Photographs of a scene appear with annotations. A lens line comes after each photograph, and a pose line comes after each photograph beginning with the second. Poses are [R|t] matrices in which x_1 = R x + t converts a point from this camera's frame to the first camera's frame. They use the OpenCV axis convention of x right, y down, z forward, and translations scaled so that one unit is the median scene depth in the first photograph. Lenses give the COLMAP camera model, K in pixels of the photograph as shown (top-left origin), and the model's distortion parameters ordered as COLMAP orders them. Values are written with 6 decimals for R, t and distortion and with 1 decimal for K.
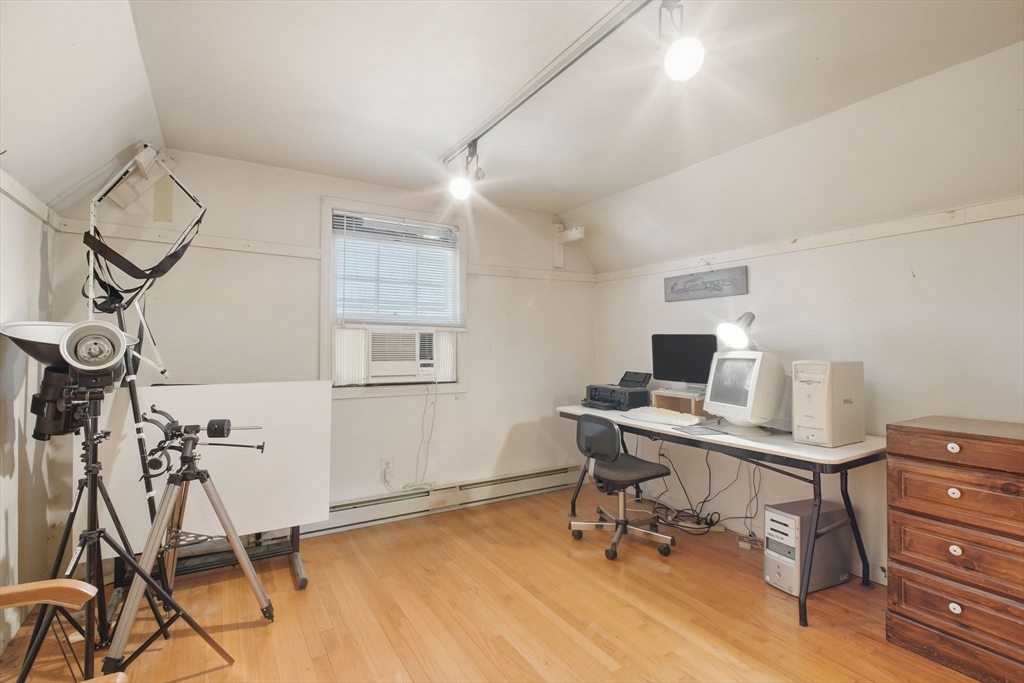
lens RADIAL K [[475.4, 0, 504.8], [0, 475.4, 335.7], [0, 0, 1]] dist [-0.001182, -0.000884]
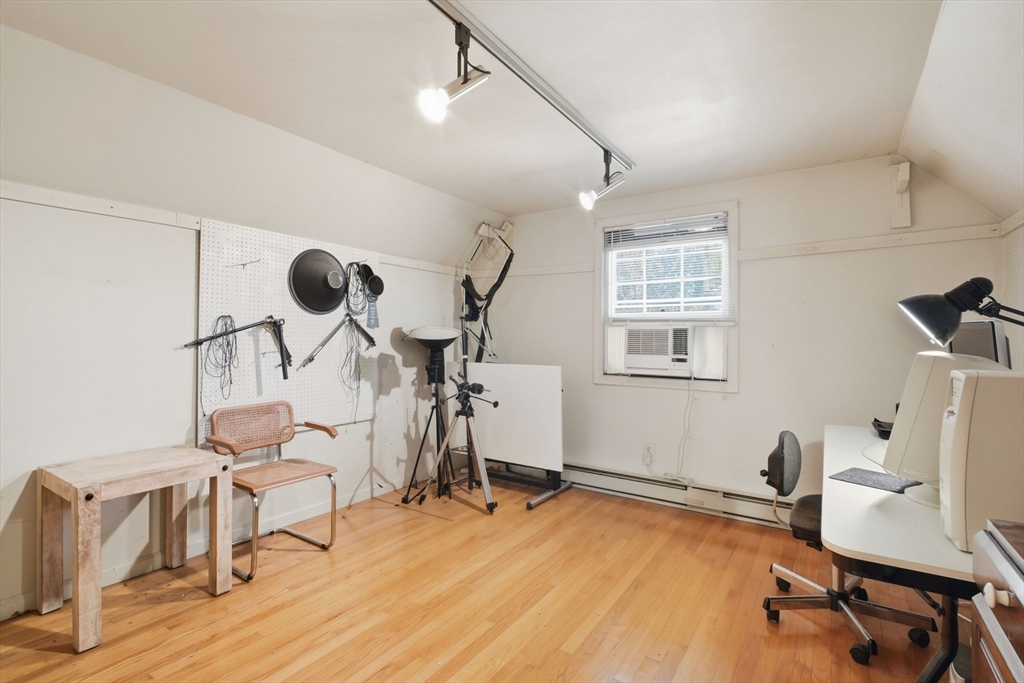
lens RADIAL K [[475.4, 0, 504.8], [0, 475.4, 335.7], [0, 0, 1]] dist [-0.001182, -0.000884]
pose [[0.420056, -0.002537, -0.907495, 0.602275], [0.011863, 0.999926, 0.002695, 0.002714], [0.907421, -0.011898, 0.420055, 0.239558]]
